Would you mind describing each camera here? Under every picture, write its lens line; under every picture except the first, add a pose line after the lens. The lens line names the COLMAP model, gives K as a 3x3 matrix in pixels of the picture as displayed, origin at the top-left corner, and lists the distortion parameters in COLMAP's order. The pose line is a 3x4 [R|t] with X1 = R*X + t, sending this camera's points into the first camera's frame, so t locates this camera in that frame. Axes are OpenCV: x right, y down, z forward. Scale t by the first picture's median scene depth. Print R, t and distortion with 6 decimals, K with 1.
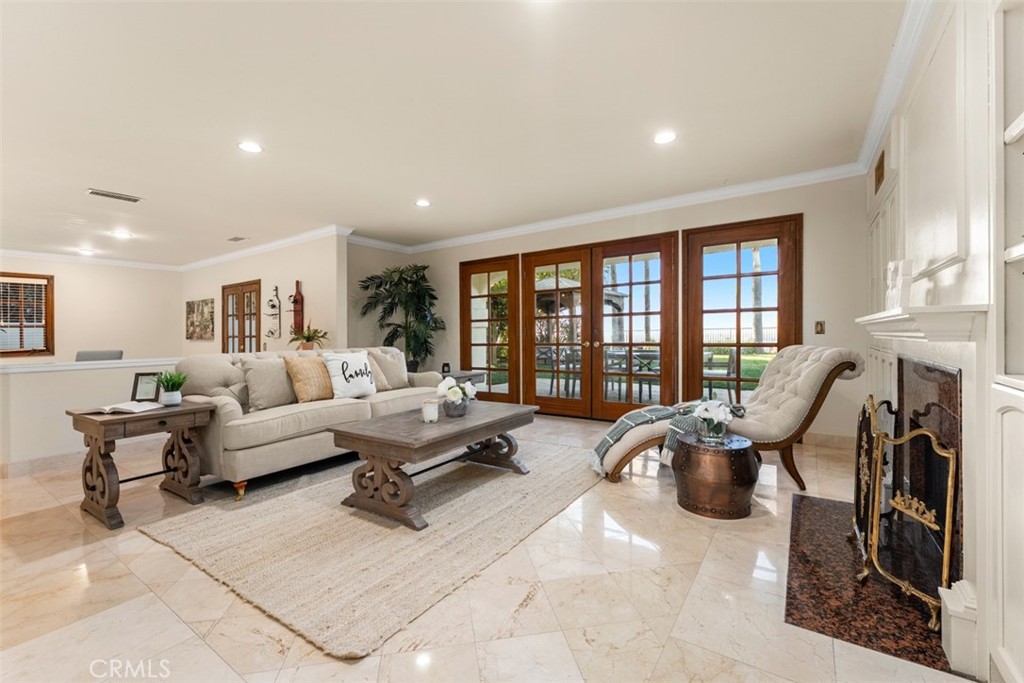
lens RADIAL K [[437.9, 0, 517.1], [0, 437.9, 337.8], [0, 0, 1]] dist [-0.005715, -0.001300]
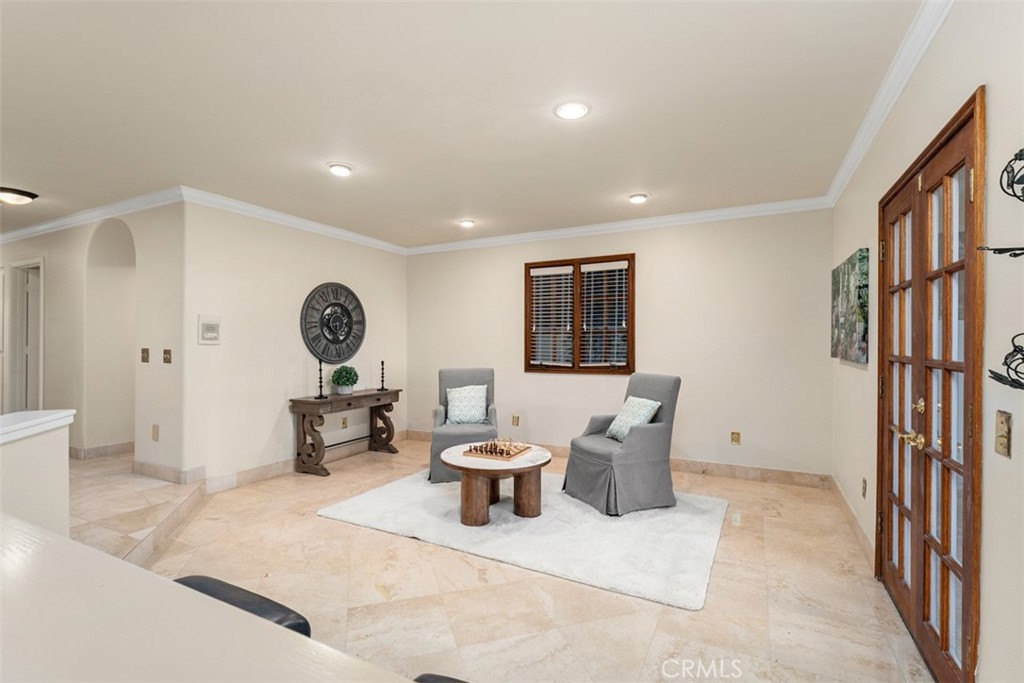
lens RADIAL K [[468.4, 0, 512.7], [0, 468.4, 341.0], [0, 0, 1]] dist [-0.003811, 0.000111]
pose [[0.138057, 0.011917, -0.990353, -0.392106], [-0.012172, 0.999873, 0.010335, -0.016052], [0.990350, 0.010628, 0.138184, 0.723702]]
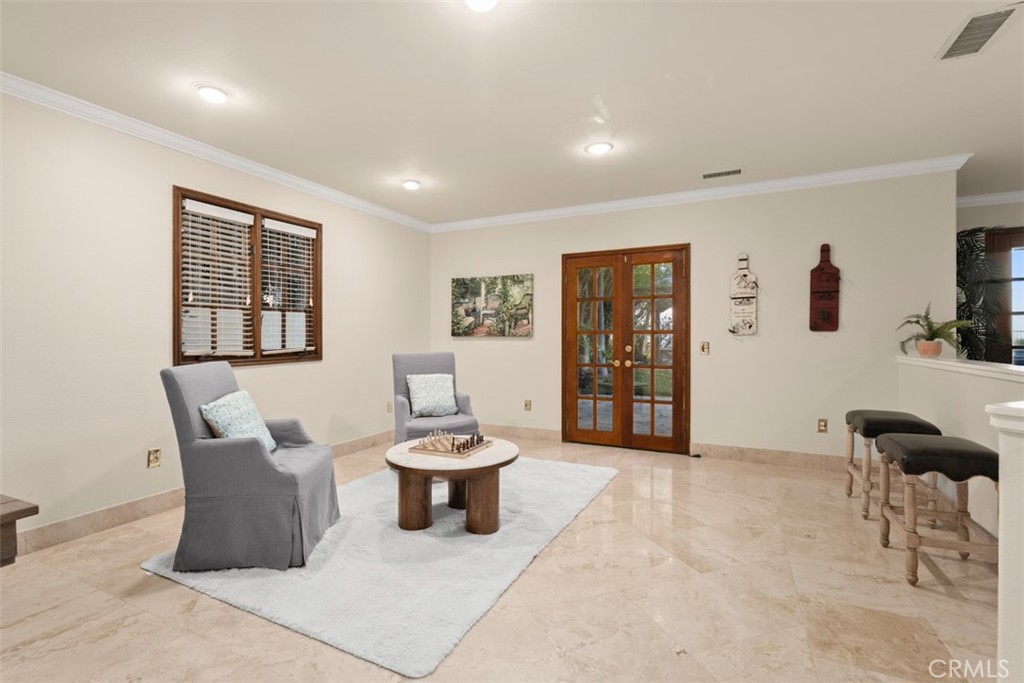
lens RADIAL K [[468.4, 0, 494.5], [0, 468.4, 335.1], [0, 0, 1]] dist [-0.003811, 0.000111]
pose [[0.989490, 0.011700, 0.144124, -0.929285], [-0.009834, 0.999858, -0.013651, 0.012902], [-0.144263, 0.012090, 0.989465, 0.343689]]
